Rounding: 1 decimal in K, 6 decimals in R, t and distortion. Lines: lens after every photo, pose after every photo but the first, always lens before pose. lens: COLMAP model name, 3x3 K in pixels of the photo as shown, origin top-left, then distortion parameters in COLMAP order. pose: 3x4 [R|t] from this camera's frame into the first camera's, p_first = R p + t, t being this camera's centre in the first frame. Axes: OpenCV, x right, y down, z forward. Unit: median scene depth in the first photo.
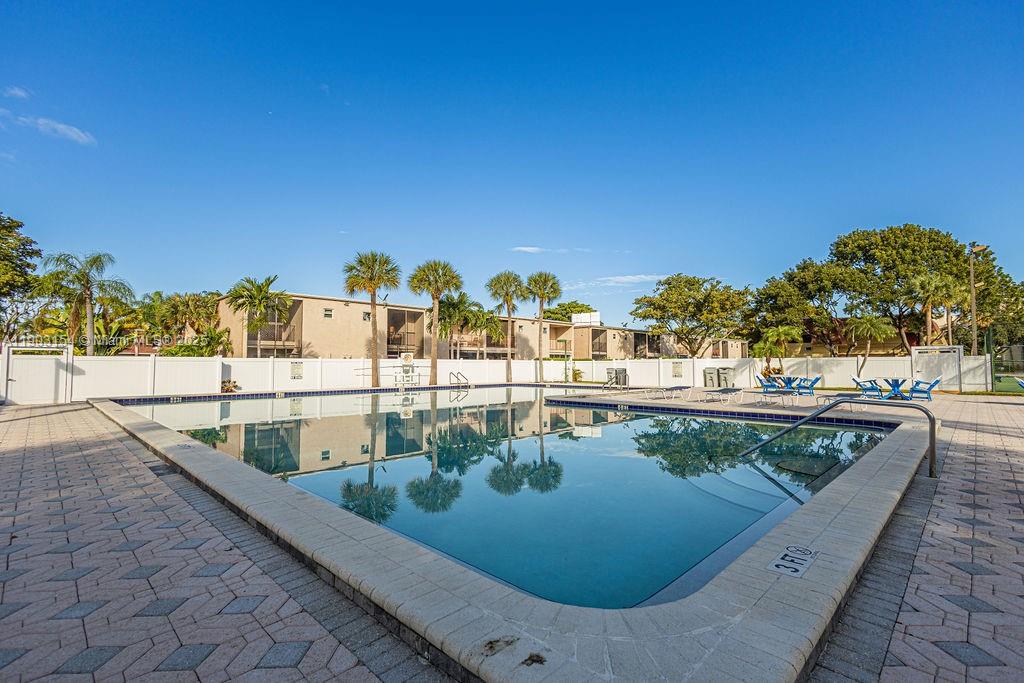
lens RADIAL K [[470.1, 0, 509.3], [0, 470.1, 342.6], [0, 0, 1]] dist [0.009140, -0.000974]
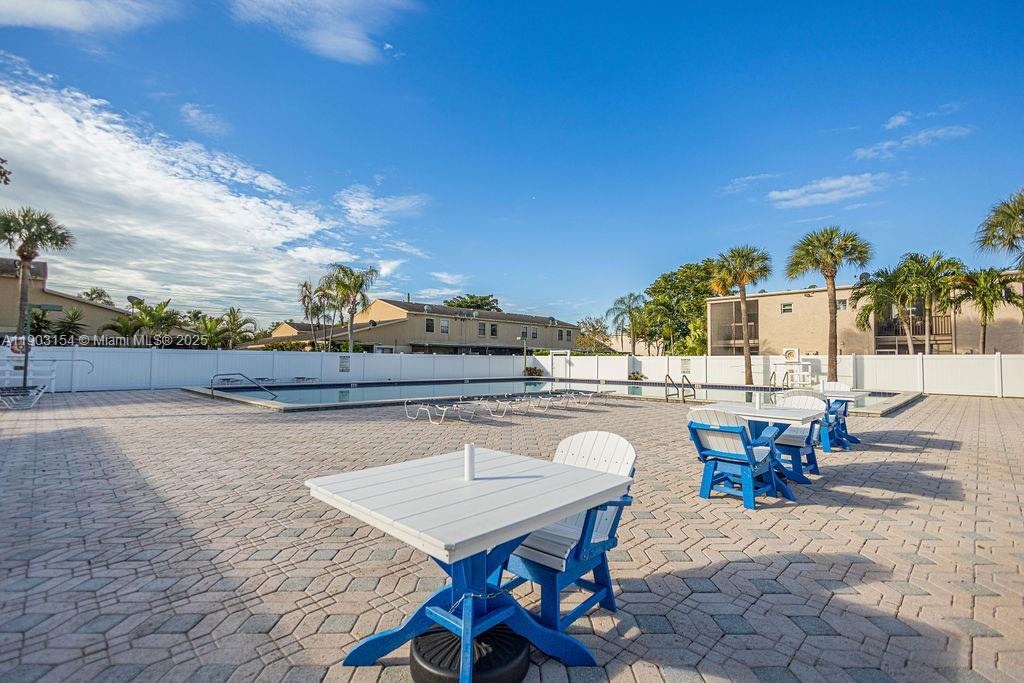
lens RADIAL K [[470.1, 0, 509.3], [0, 470.1, 342.6], [0, 0, 1]] dist [0.009140, -0.000974]
pose [[0.009375, -0.038425, -0.999218, 0.820752], [0.044045, 0.998307, -0.037976, 0.027660], [0.998986, -0.043655, 0.011052, 0.581507]]
